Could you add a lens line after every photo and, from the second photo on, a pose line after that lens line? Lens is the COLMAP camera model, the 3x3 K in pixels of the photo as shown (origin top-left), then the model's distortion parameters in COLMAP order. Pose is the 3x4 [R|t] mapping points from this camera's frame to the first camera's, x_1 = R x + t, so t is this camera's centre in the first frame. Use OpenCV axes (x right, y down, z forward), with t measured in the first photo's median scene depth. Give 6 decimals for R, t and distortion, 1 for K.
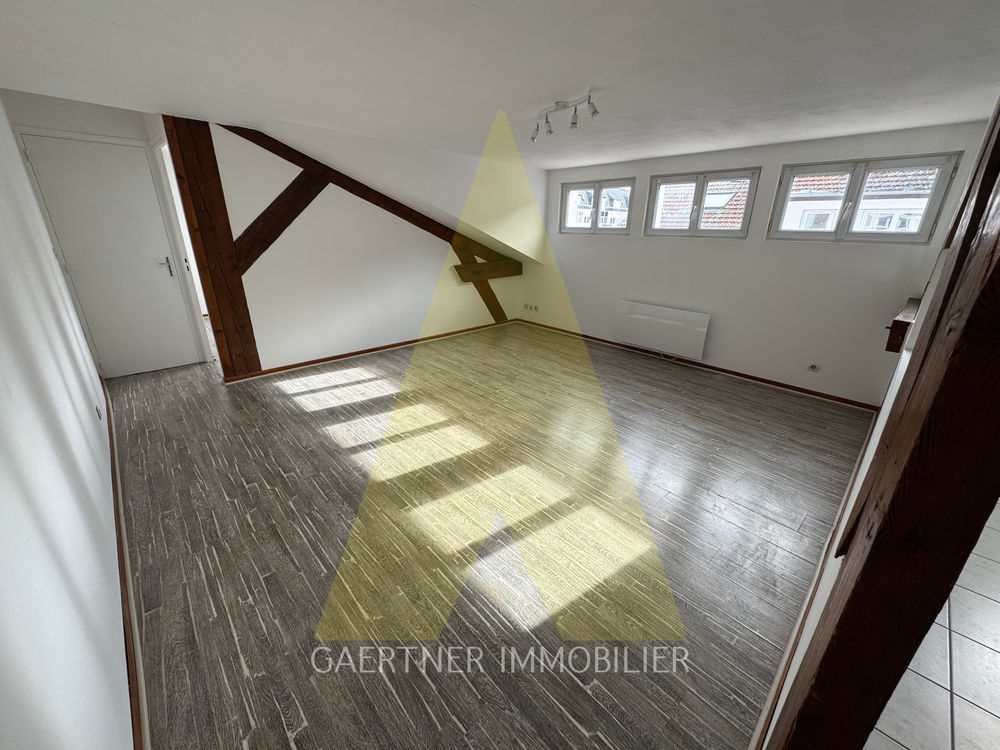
lens RADIAL K [[398.1, 0, 500.0], [0, 398.1, 375.0], [0, 0, 1]] dist [-0.007222, 0.000315]
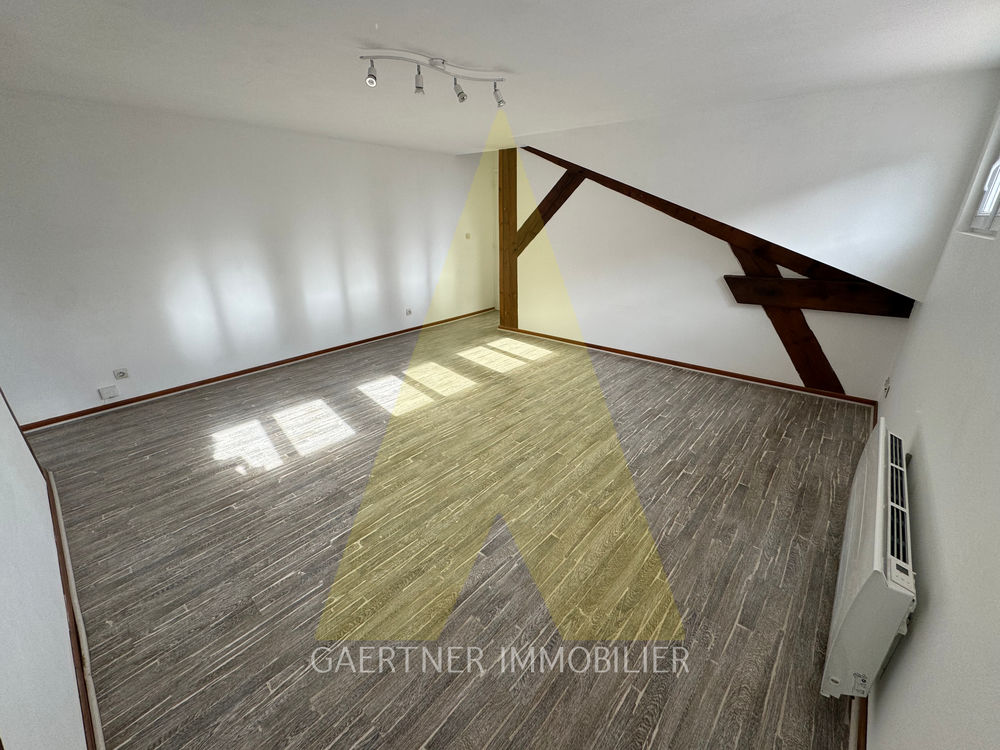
lens RADIAL K [[398.1, 0, 500.0], [0, 398.1, 375.0], [0, 0, 1]] dist [-0.007222, 0.000315]
pose [[0.095816, 0.352176, -0.931016, 0.761362], [-0.336164, 0.891816, 0.302751, -0.279519], [0.936917, 0.283966, 0.203839, 0.769324]]
